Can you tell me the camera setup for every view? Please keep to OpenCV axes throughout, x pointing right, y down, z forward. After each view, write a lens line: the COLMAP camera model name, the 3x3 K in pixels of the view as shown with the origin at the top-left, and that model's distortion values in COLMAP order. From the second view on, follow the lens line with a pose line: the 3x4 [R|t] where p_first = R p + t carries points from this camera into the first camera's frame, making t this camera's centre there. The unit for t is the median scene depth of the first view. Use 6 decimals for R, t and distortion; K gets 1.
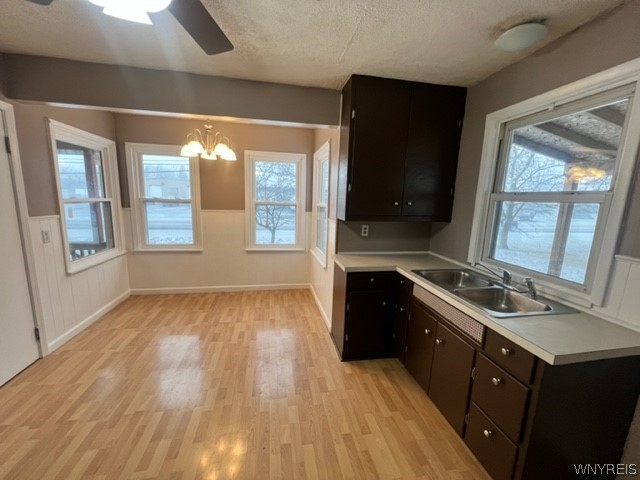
lens RADIAL K [[255.2, 0, 320.0], [0, 255.2, 240.0], [0, 0, 1]] dist [0.000394, -0.000087]
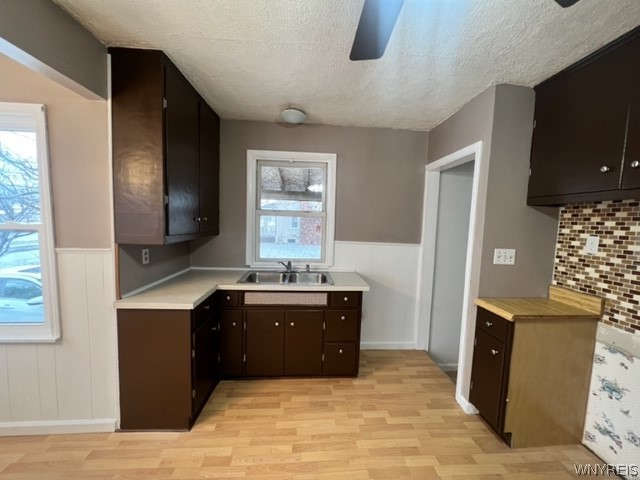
lens RADIAL K [[255.2, 0, 320.0], [0, 255.2, 240.0], [0, 0, 1]] dist [0.000394, -0.000087]
pose [[0.119739, -0.106514, 0.987075, -0.437494], [0.140261, 0.986071, 0.089391, -0.070724], [-0.982848, 0.127745, 0.133011, 0.361928]]
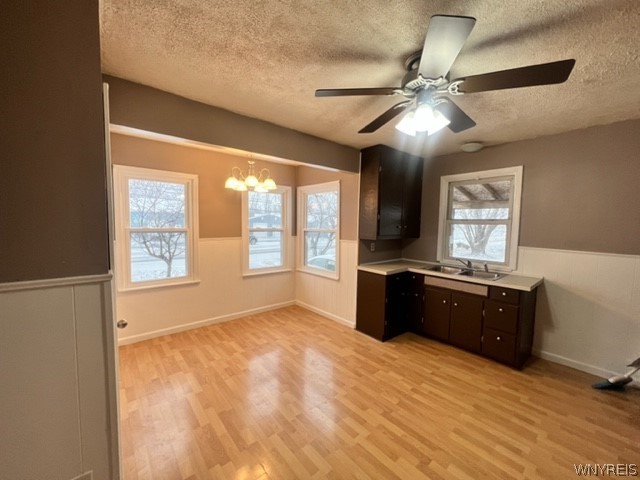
lens RADIAL K [[255.2, 0, 320.0], [0, 255.2, 240.0], [0, 0, 1]] dist [0.000394, -0.000087]
pose [[0.869765, -0.052547, 0.490661, -0.678745], [0.095464, 0.993448, -0.062830, -0.012265], [-0.484145, 0.101488, 0.869082, -0.066403]]
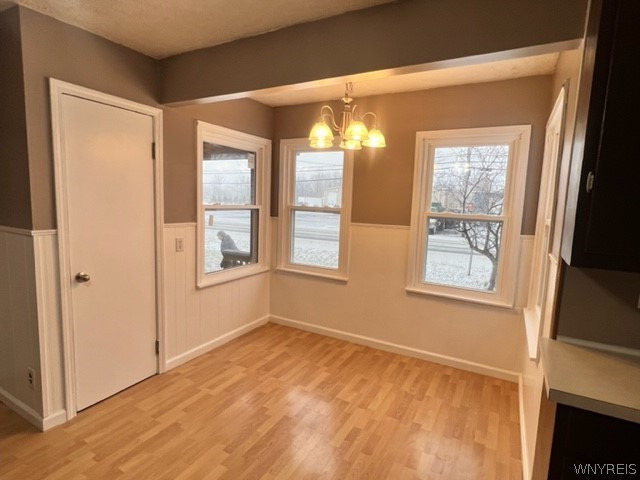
lens RADIAL K [[346.1, 0, 323.8], [0, 346.1, 241.1], [0, 0, 1]] dist [-0.001469, -0.000169]
pose [[0.772715, 0.073144, -0.630525, 0.105394], [-0.115148, 0.993010, -0.025921, -0.043421], [0.624222, 0.092633, 0.775736, 0.270351]]
